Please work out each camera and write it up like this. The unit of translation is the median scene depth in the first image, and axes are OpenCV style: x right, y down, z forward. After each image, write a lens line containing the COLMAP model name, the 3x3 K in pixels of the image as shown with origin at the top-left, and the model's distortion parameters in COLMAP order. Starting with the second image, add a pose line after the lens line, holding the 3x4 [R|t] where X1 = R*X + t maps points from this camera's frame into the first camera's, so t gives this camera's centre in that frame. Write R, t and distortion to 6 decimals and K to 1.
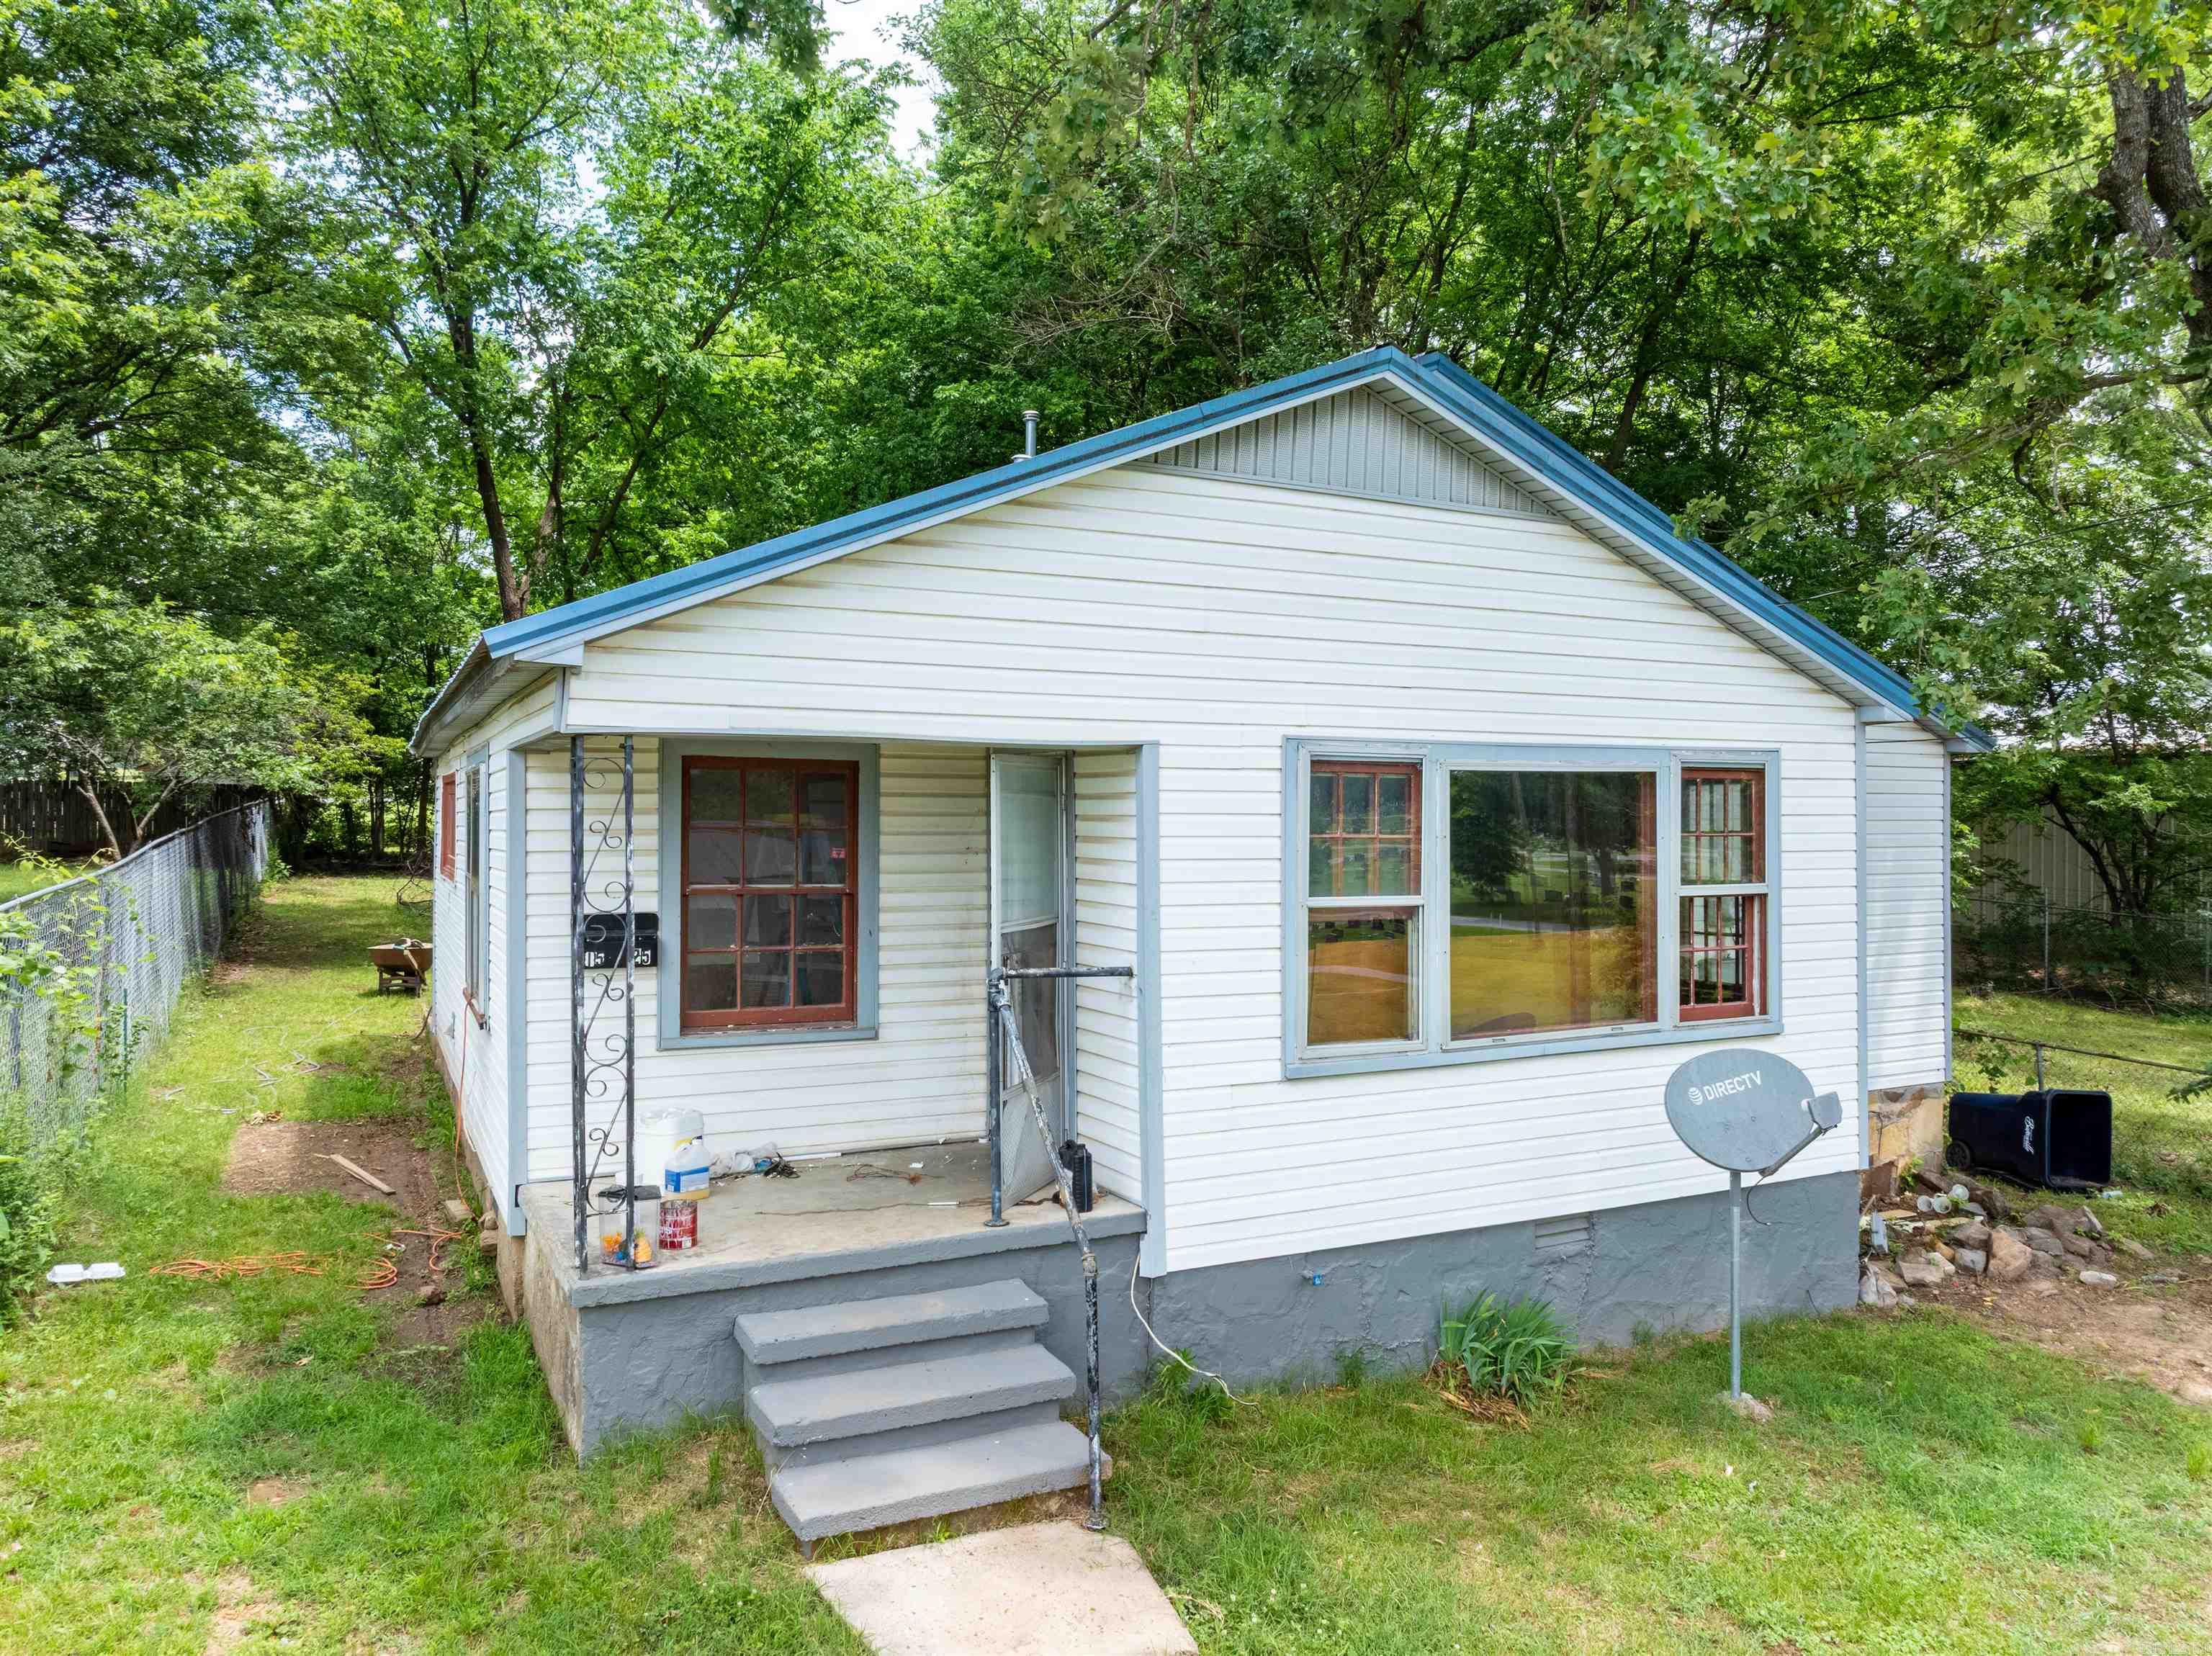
lens RADIAL K [[1563.3, 0, 1106.0], [0, 1563.3, 828.0], [0, 0, 1]] dist [-0.071274, -0.001116]
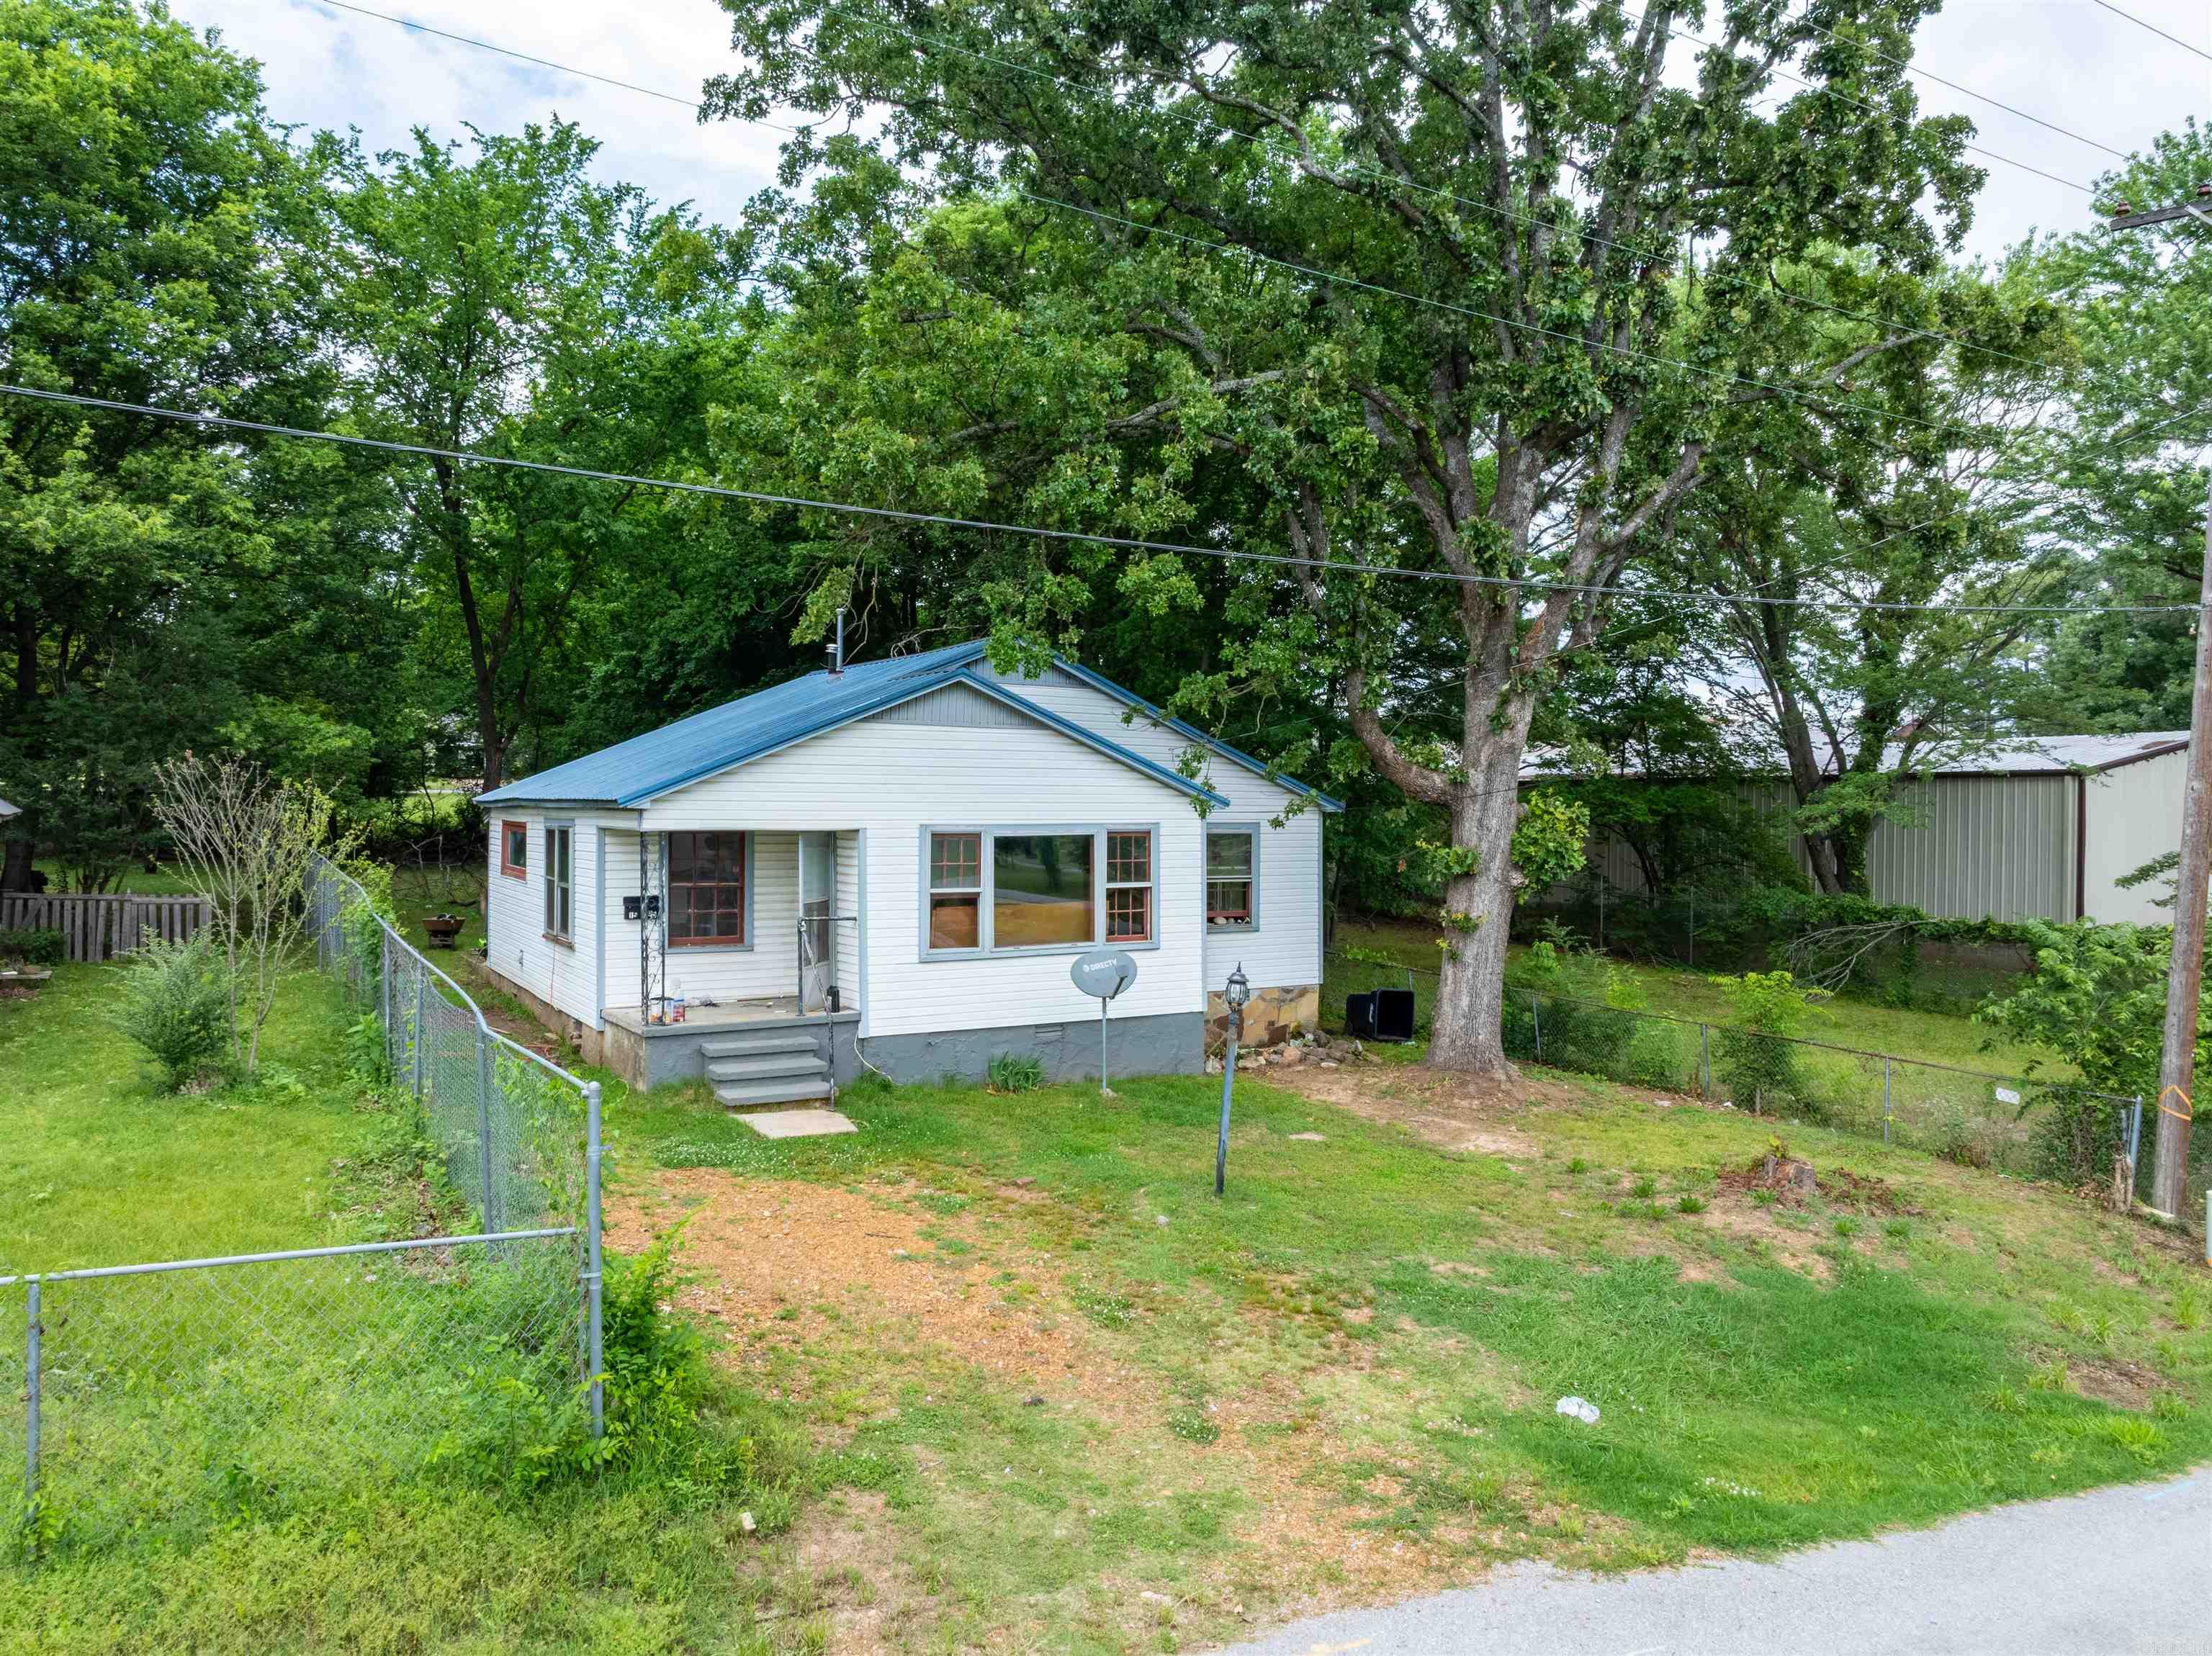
lens RADIAL K [[1543.7, 0, 1106.0], [0, 1543.7, 828.0], [0, 0, 1]] dist [-0.003672, -0.001867]
pose [[0.996104, 0.000415, 0.088184, 0.187861], [-0.001581, 0.999912, 0.013152, -0.083590], [-0.088171, -0.013240, 0.996017, -1.441002]]
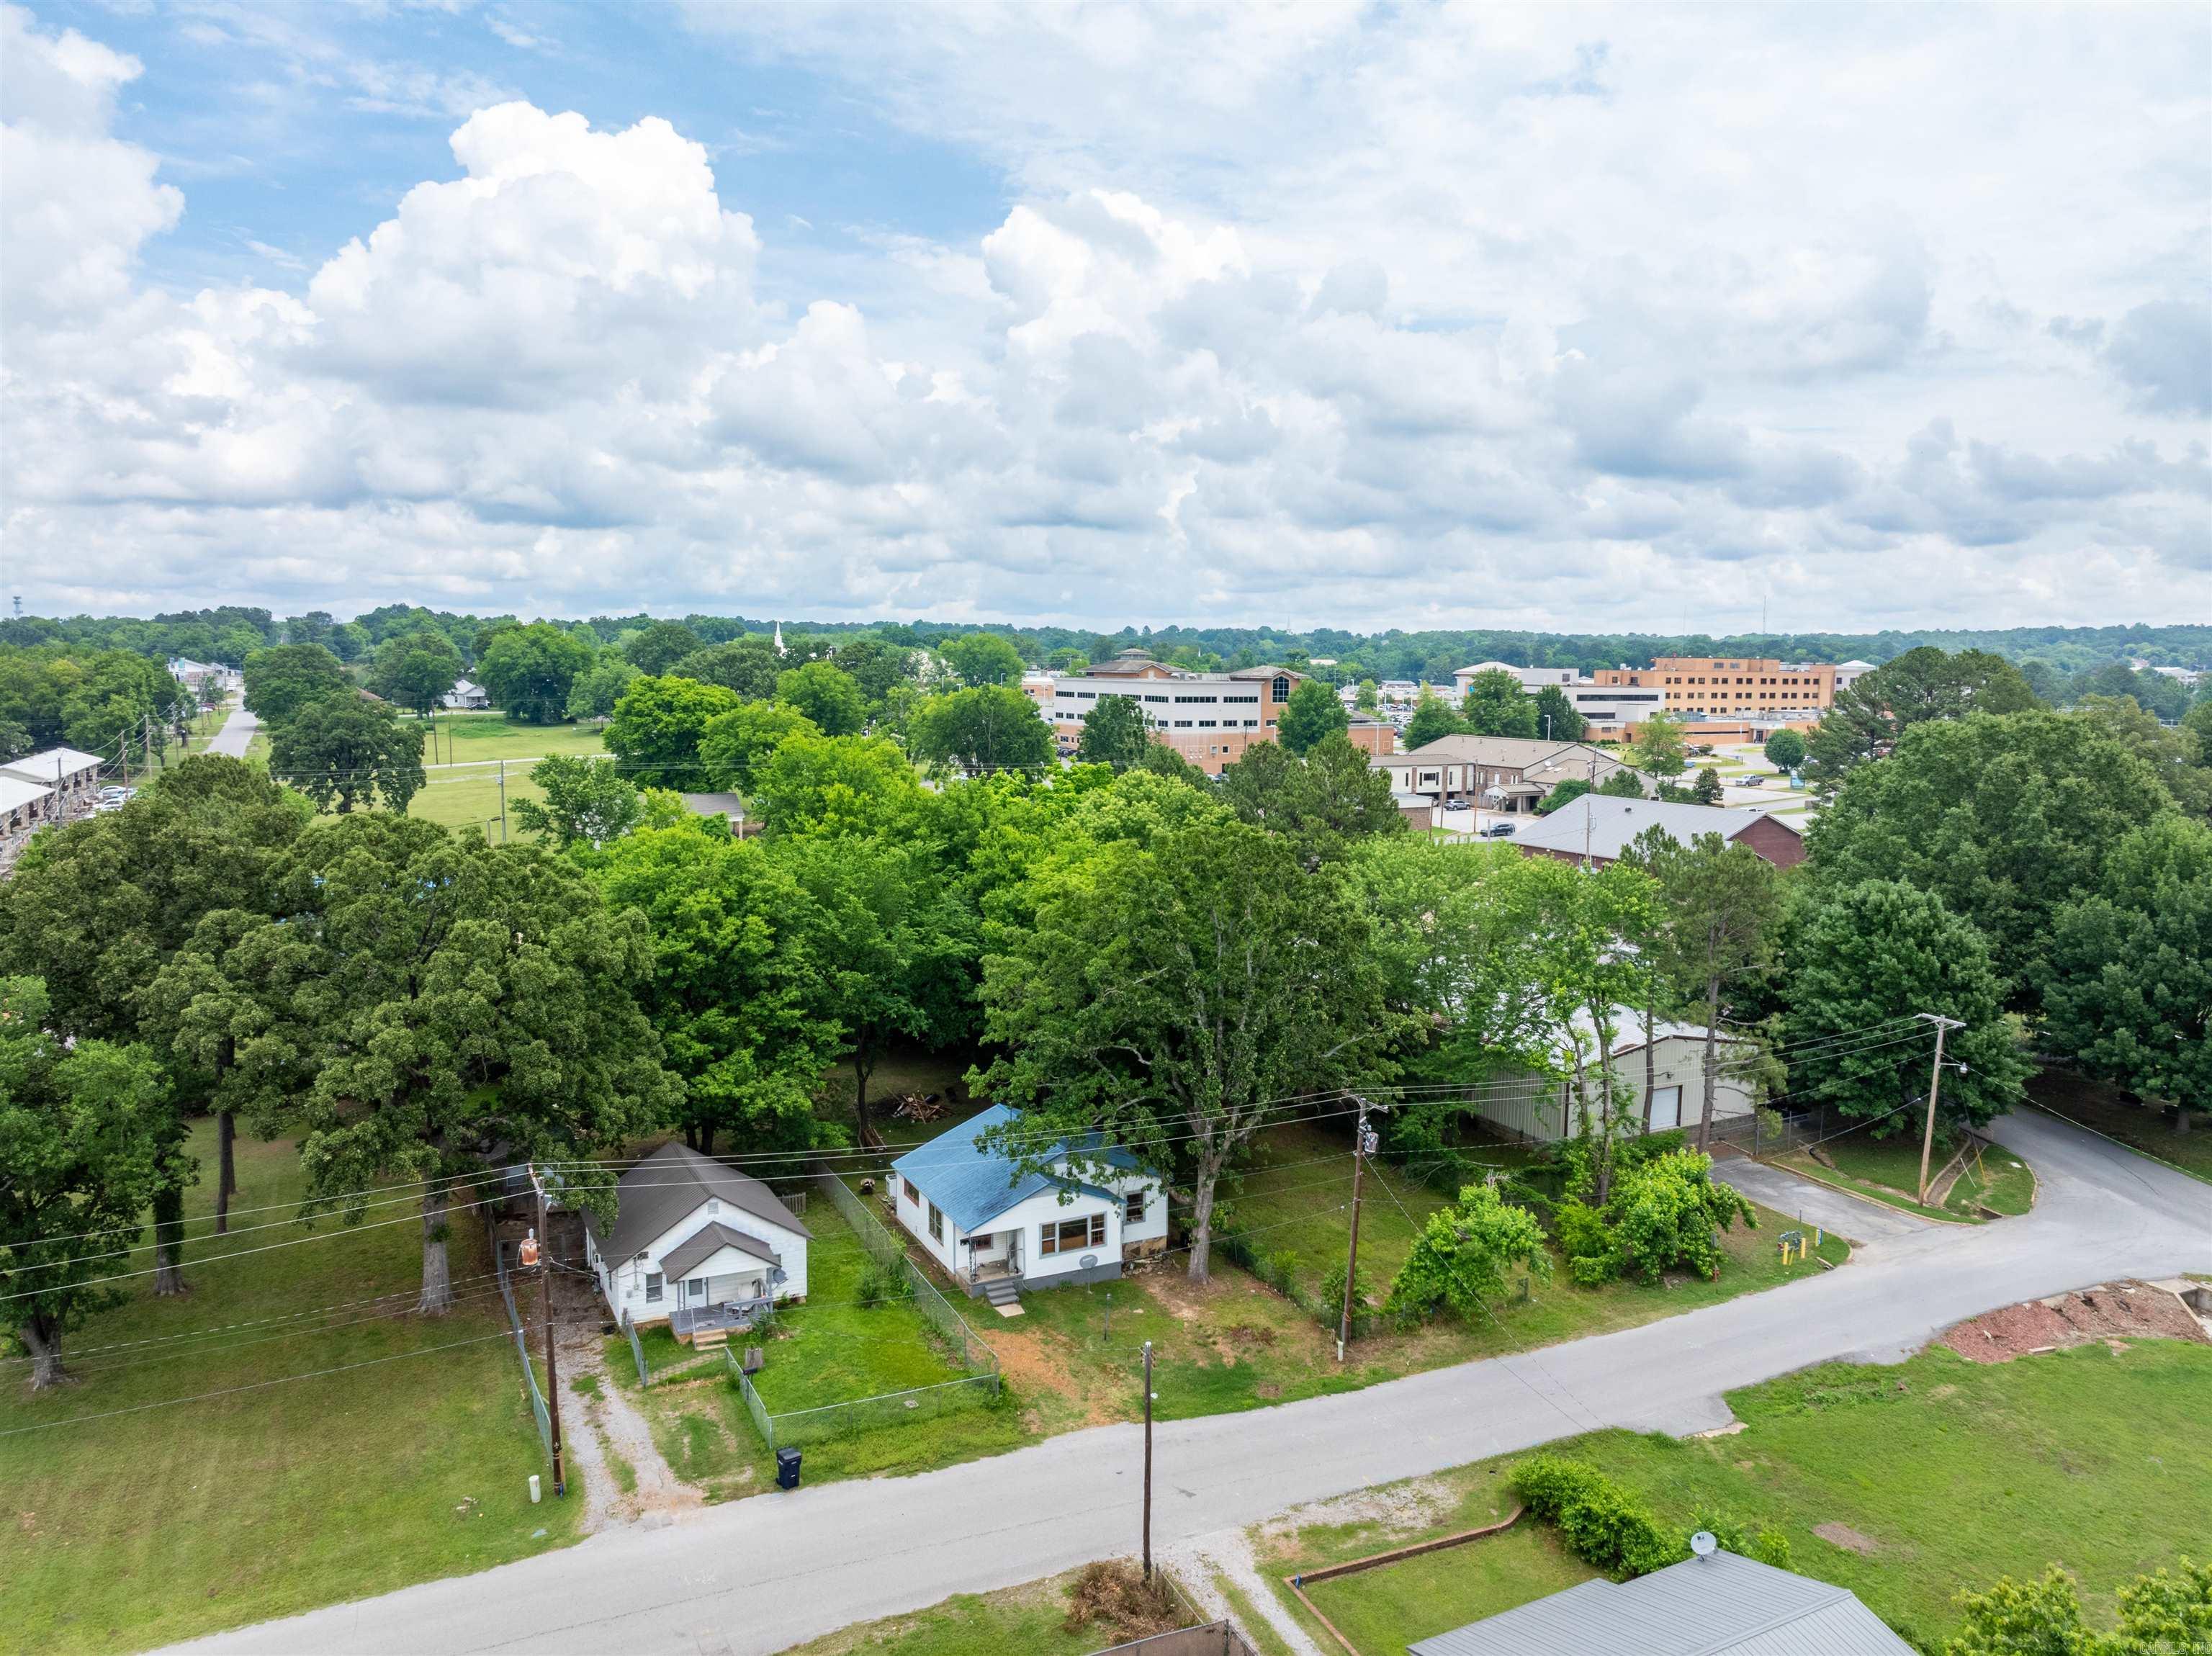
lens RADIAL K [[1543.7, 0, 1106.0], [0, 1543.7, 828.0], [0, 0, 1]] dist [-0.003672, -0.001867]
pose [[0.999819, -0.006781, 0.017771, 0.357152], [0.004758, 0.993754, 0.111496, -3.341428], [-0.018416, -0.111391, 0.993606, -7.687800]]
